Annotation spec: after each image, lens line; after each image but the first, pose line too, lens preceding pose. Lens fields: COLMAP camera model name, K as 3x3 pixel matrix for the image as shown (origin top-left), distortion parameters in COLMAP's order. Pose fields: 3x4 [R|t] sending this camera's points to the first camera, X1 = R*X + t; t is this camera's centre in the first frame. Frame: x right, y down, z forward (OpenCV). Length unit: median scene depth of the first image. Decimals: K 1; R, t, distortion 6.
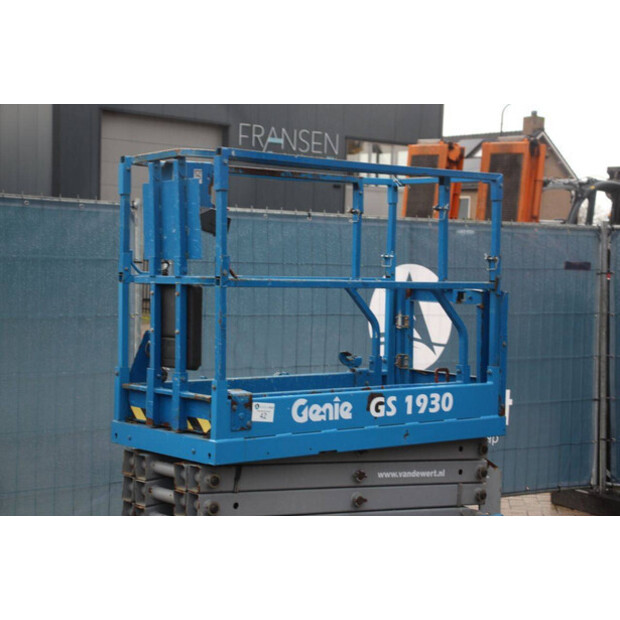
lens RADIAL K [[1248.4, 0, 310.0], [0, 1248.4, 310.0], [0, 0, 1]] dist [0.277691, 0.166283]
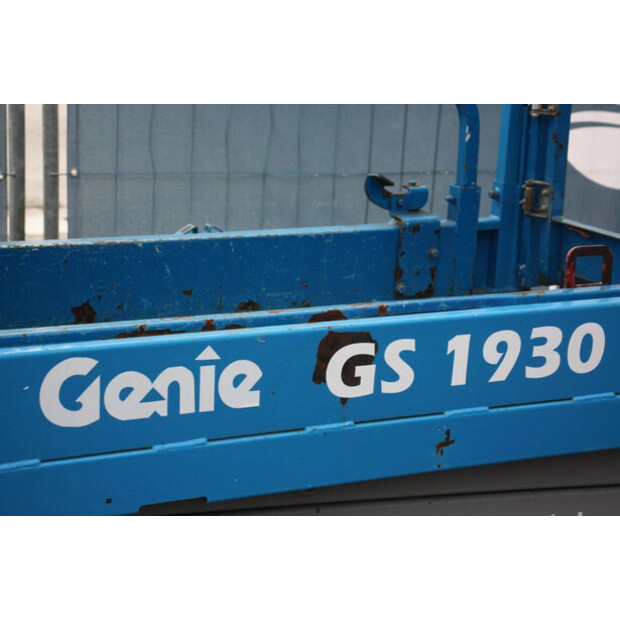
lens RADIAL K [[1473.5, 0, 310.0], [0, 1473.5, 310.0], [0, 0, 1]] dist [0.391402, 0.156491]
pose [[0.972136, 0.072204, -0.223022, 0.132815], [-0.027902, 0.980259, 0.195740, -0.019363], [0.232753, -0.184063, 0.954959, 0.603311]]
